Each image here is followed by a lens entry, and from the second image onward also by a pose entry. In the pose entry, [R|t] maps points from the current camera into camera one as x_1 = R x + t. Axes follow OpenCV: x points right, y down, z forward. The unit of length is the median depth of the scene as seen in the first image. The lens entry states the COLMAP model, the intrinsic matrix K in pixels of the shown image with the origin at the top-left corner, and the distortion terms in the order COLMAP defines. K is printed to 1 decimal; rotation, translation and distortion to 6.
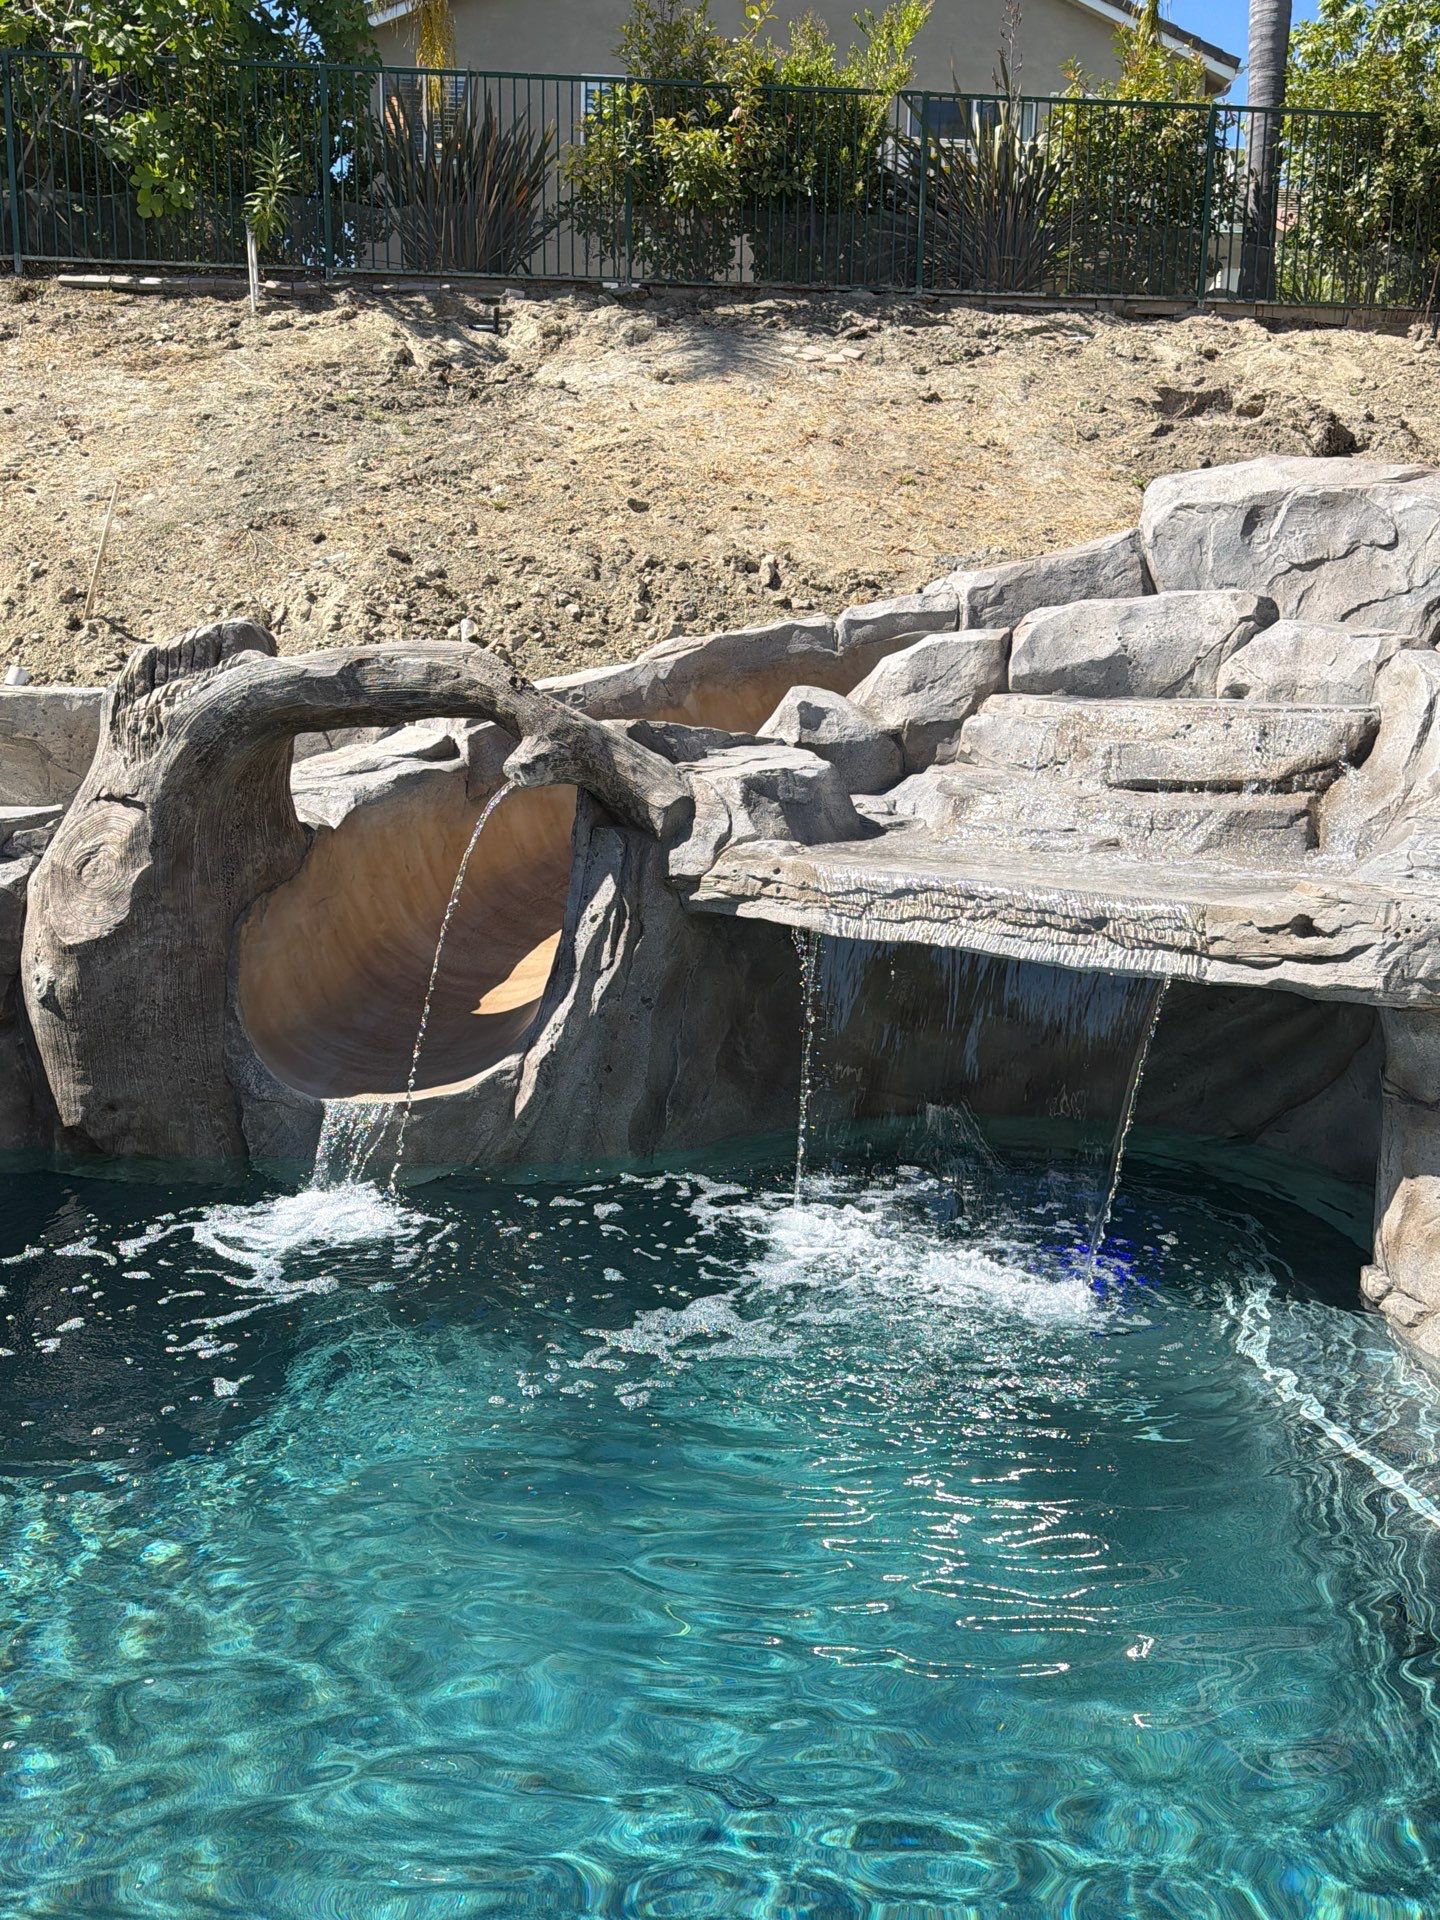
lens RADIAL K [[1678.2, 0, 720.0], [0, 1678.2, 960.0], [0, 0, 1]] dist [0.159415, -0.327610]
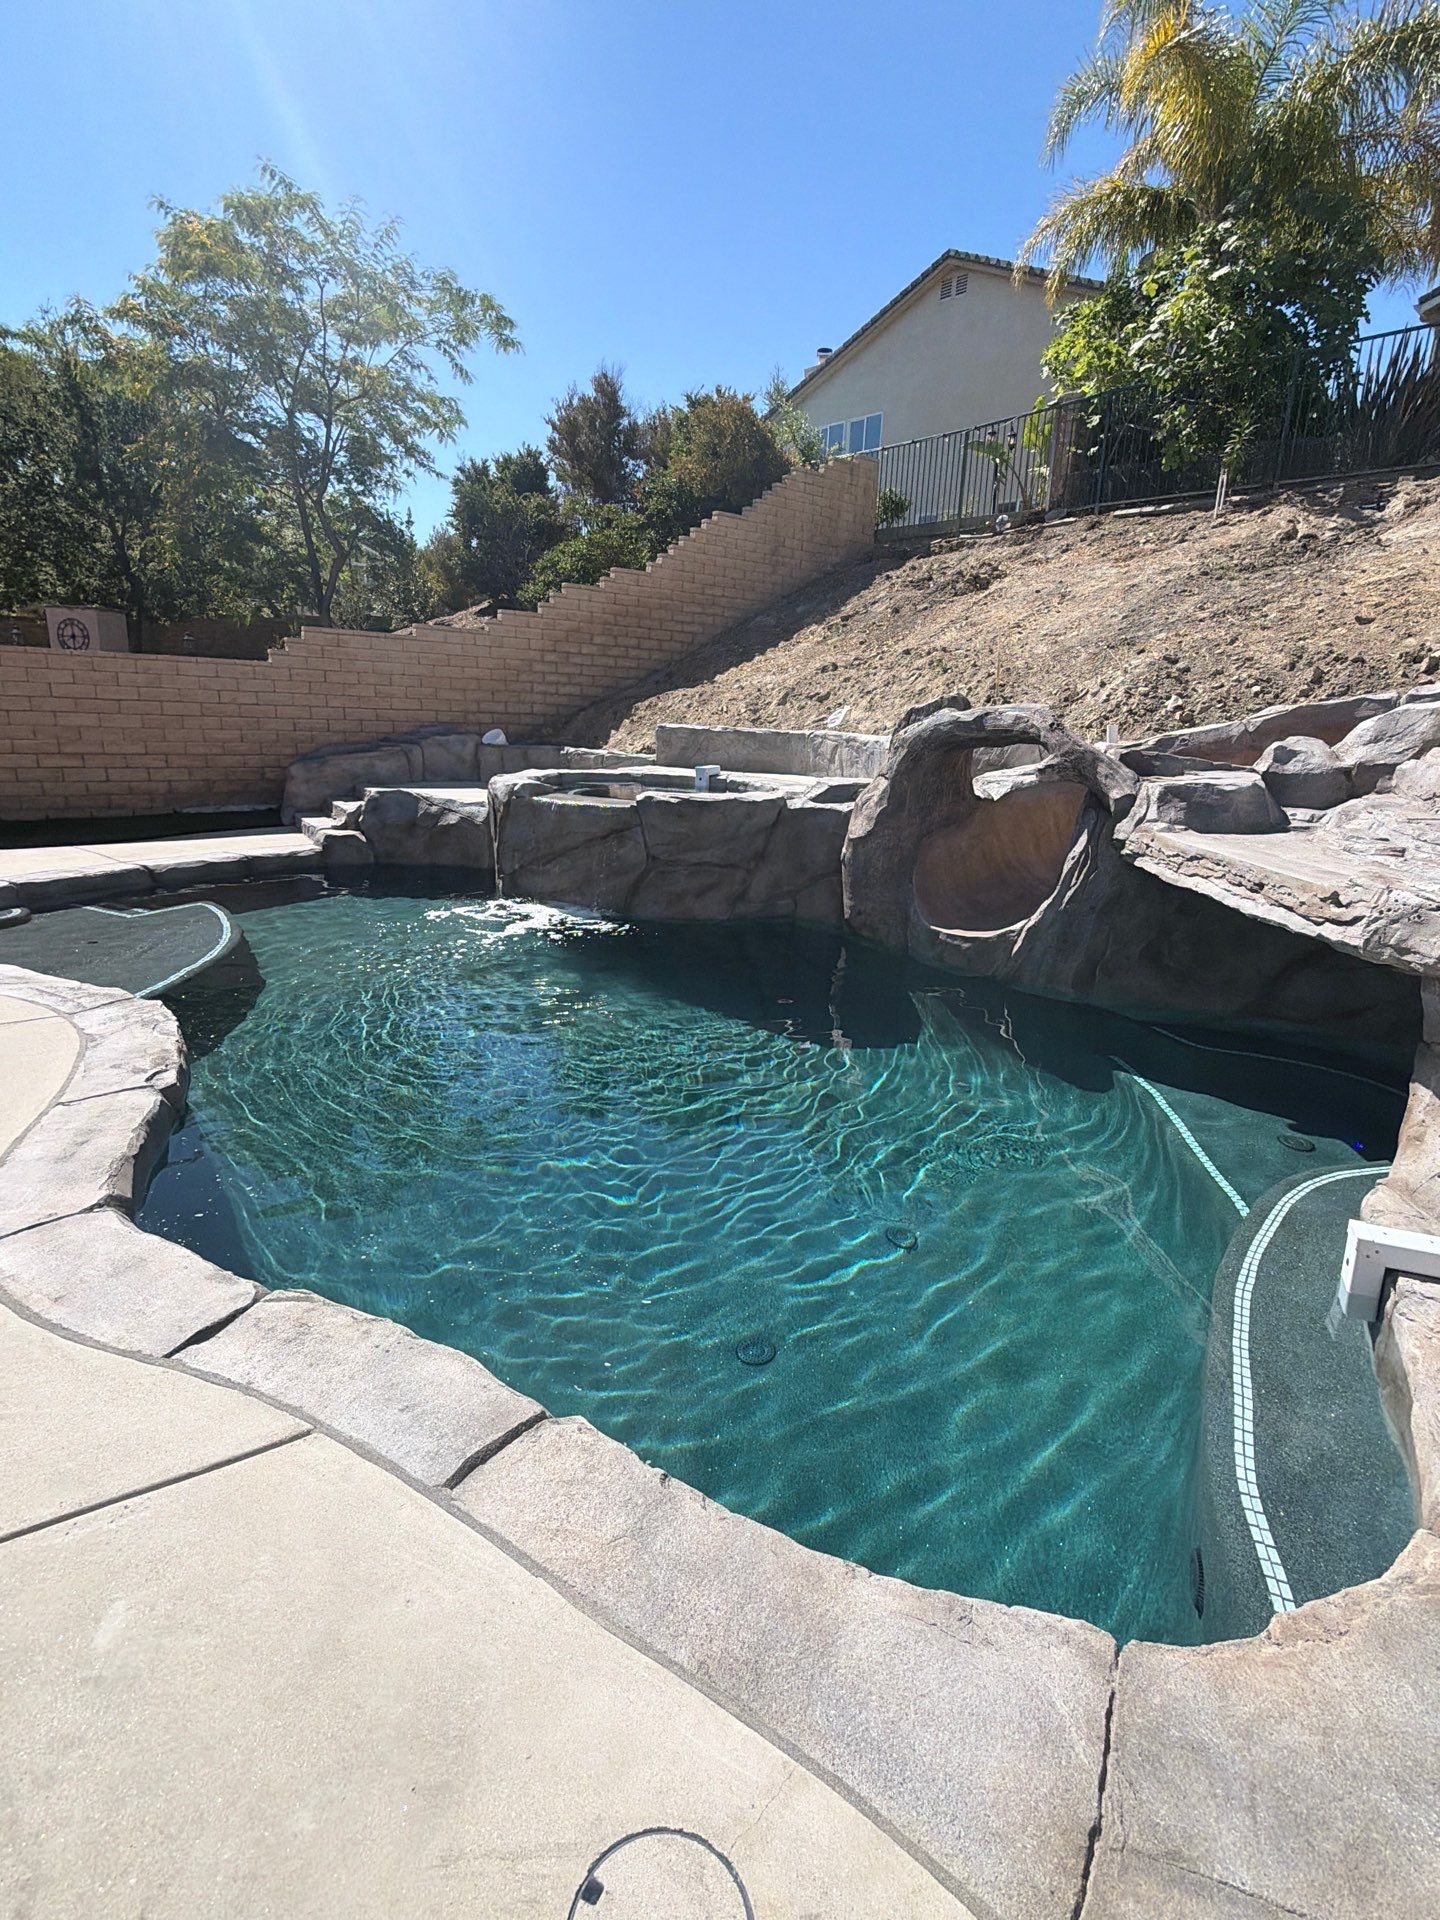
lens RADIAL K [[954.2, 0, 721.3], [0, 954.2, 952.5], [0, 0, 1]] dist [0.012854, -0.000971]
pose [[0.628271, 0.205217, -0.750441, 0.342414], [-0.164283, 0.977828, 0.129861, 0.002563], [0.760452, 0.041697, 0.648055, 0.033921]]
